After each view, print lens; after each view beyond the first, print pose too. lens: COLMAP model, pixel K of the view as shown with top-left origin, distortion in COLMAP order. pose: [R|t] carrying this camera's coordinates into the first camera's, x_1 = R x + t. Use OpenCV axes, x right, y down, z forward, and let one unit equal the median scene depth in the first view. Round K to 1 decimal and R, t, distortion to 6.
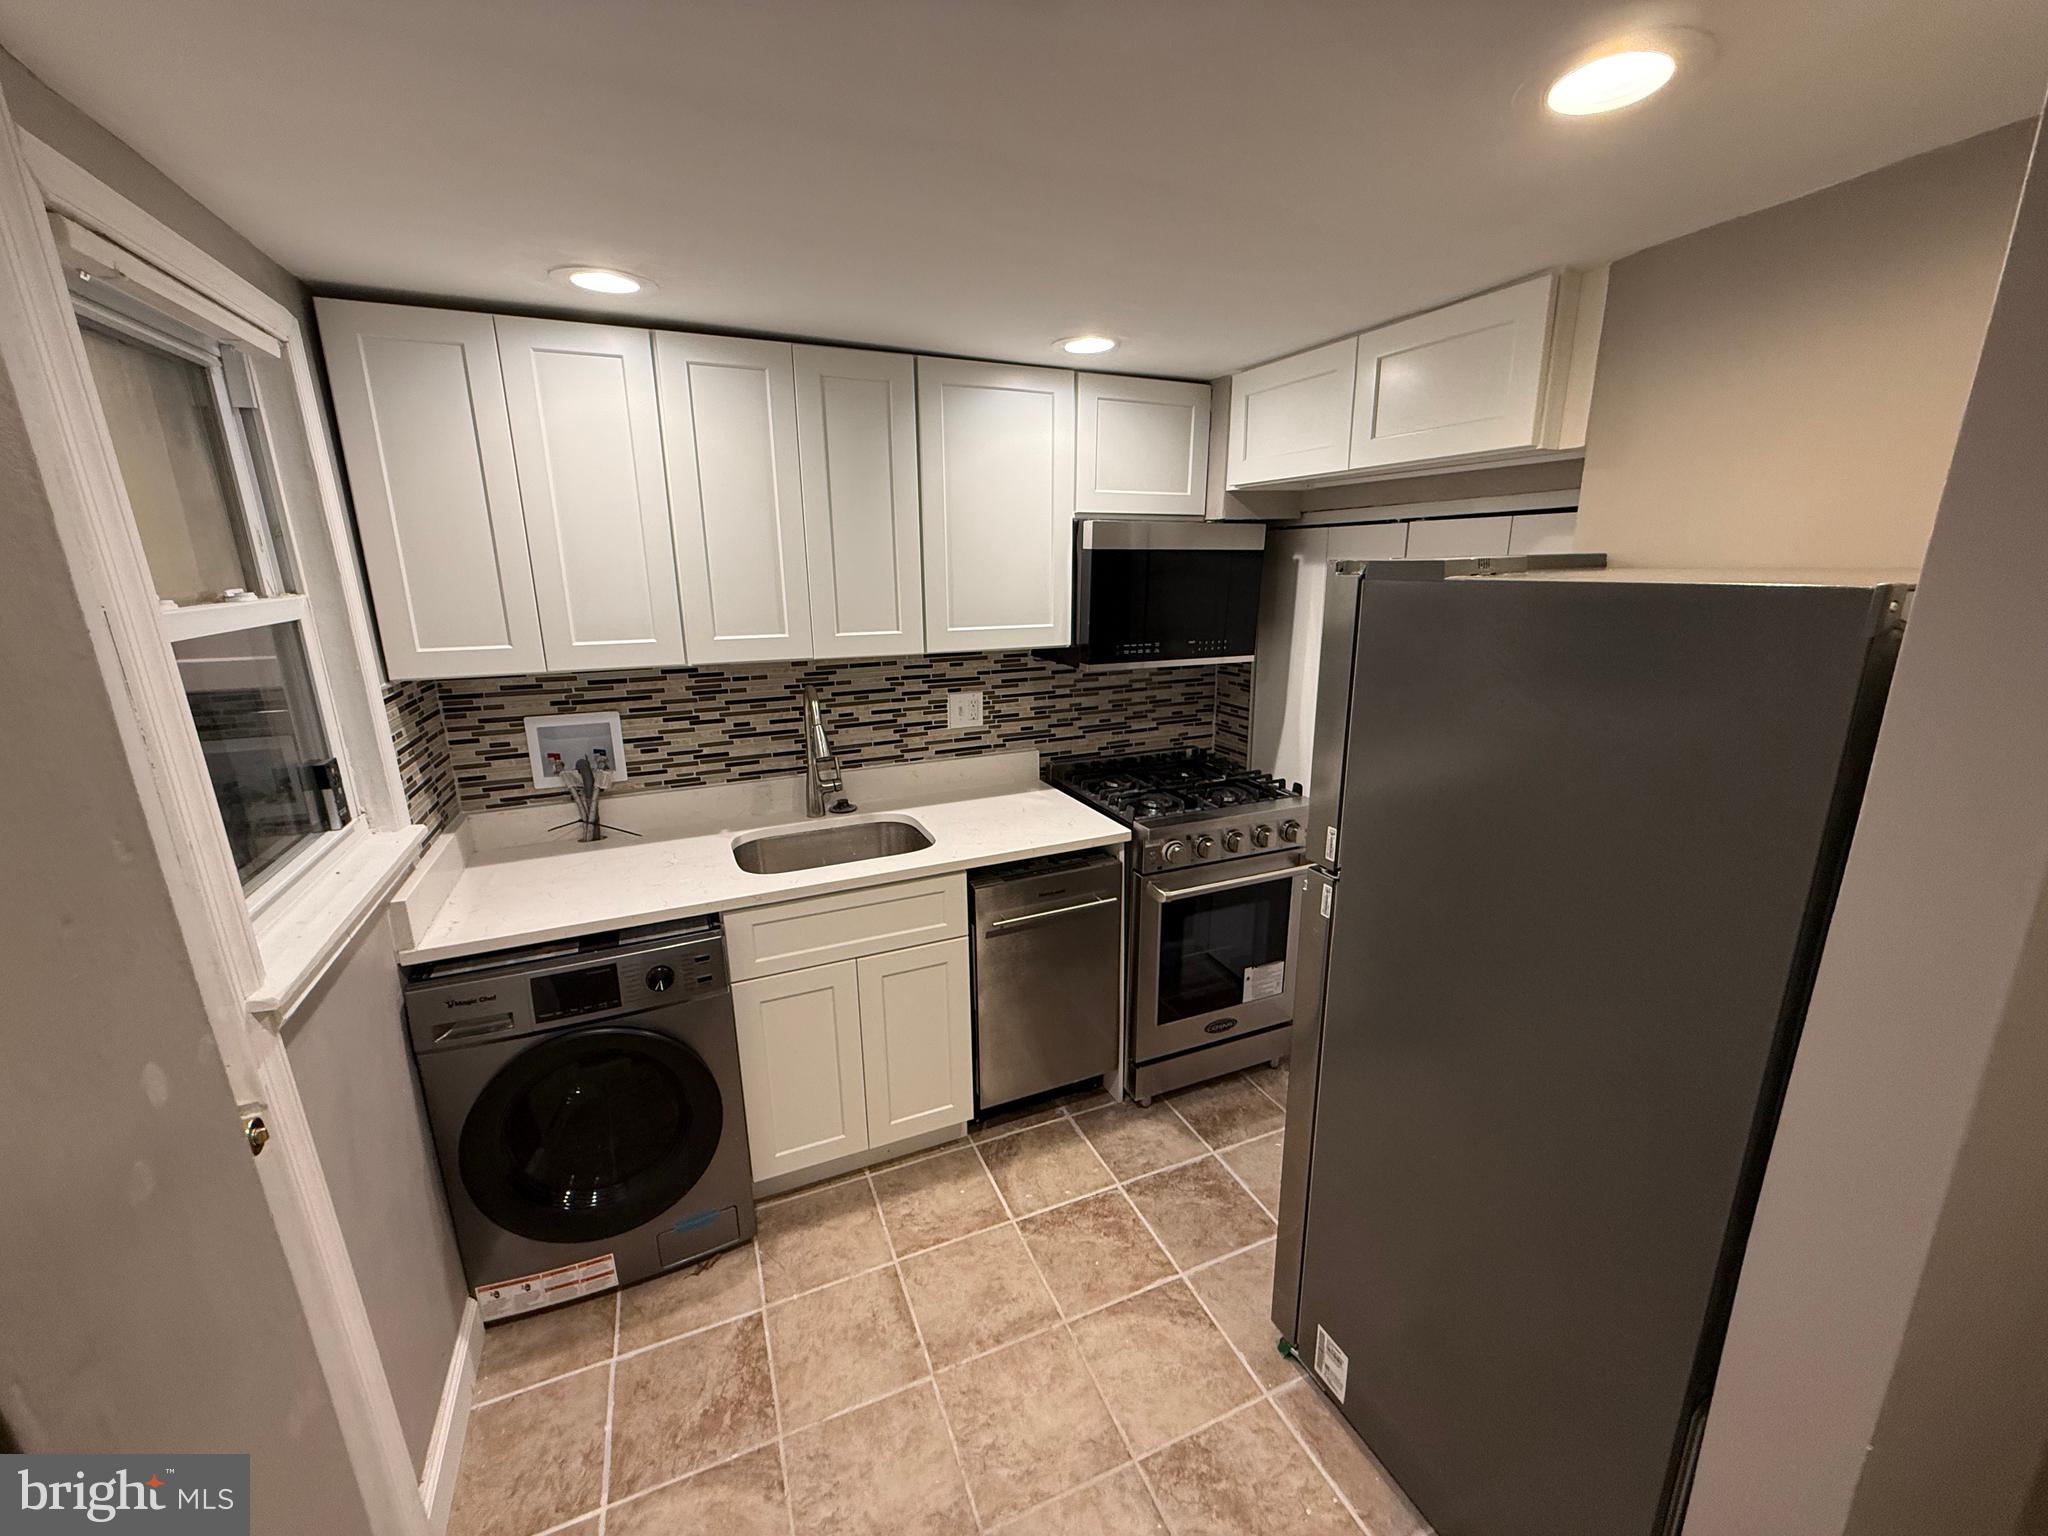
lens RADIAL K [[813.1, 0, 1022.0], [0, 813.1, 768.0], [0, 0, 1]] dist [-0.006596, -0.000129]
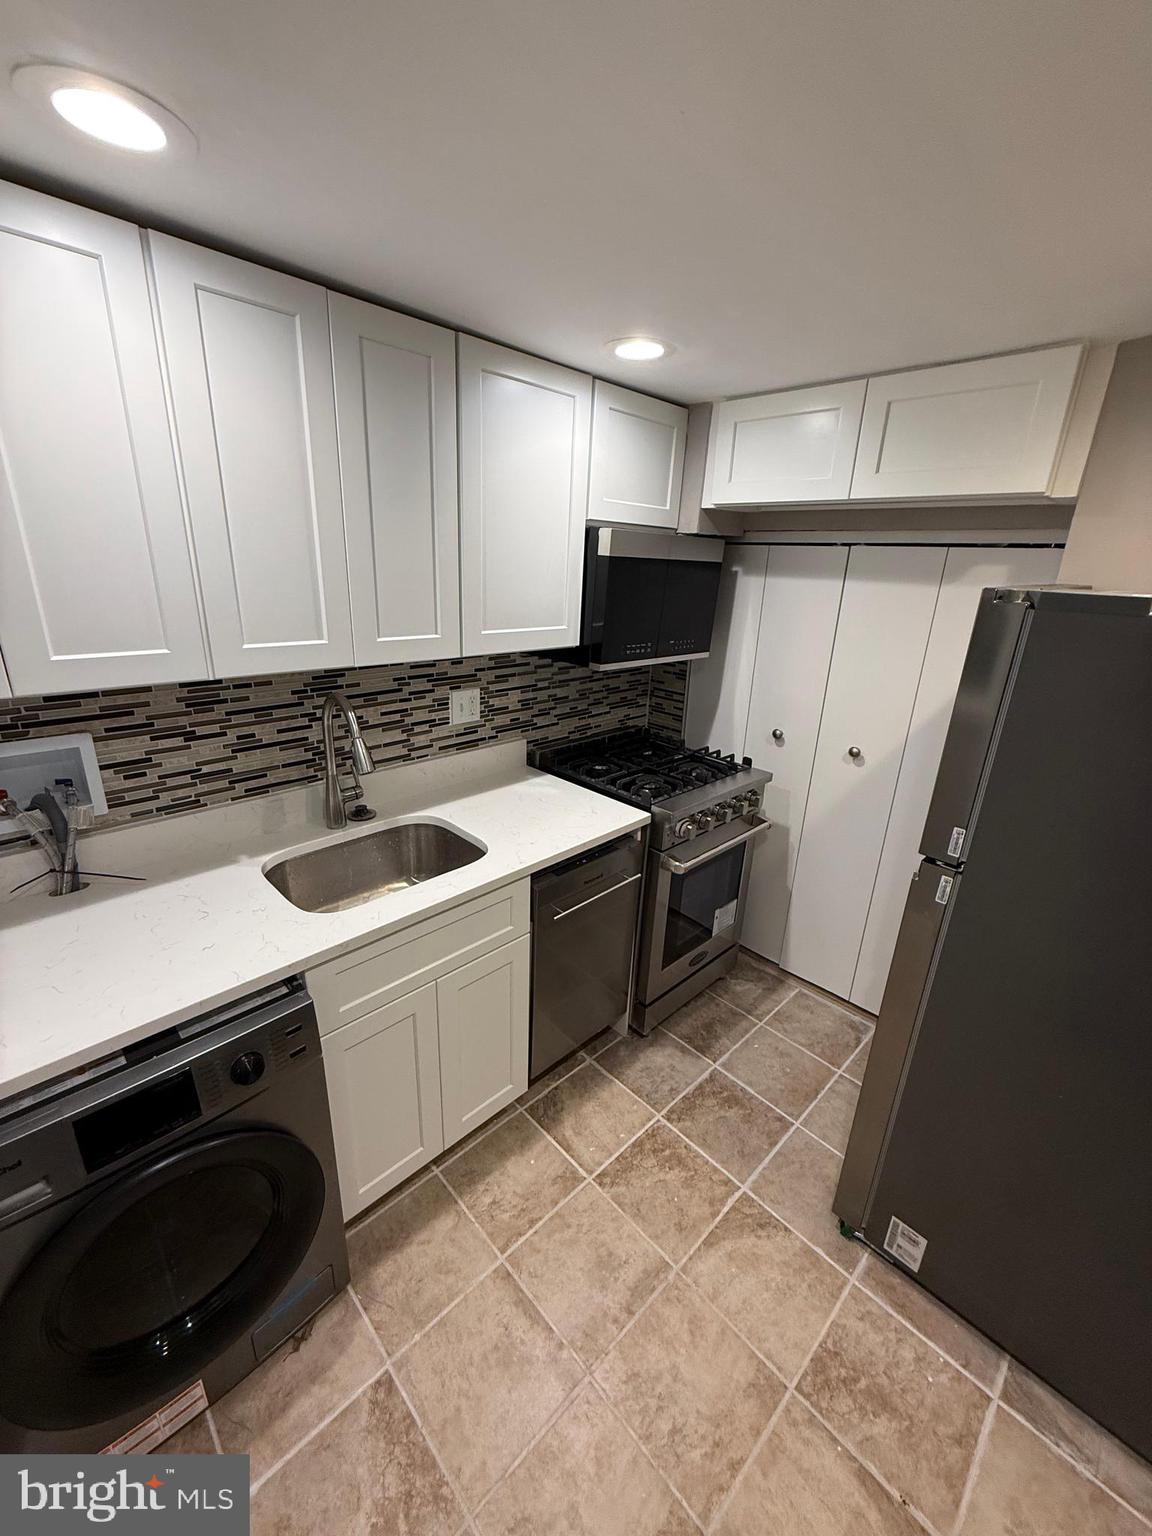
lens RADIAL K [[609.8, 0, 577.0], [0, 609.8, 767.2], [0, 0, 1]] dist [-0.006596, -0.000129]
pose [[0.935234, -0.072384, 0.346551, -0.256723], [0.043133, 0.994880, 0.091396, -0.070916], [-0.351392, -0.070529, 0.933568, 0.258302]]
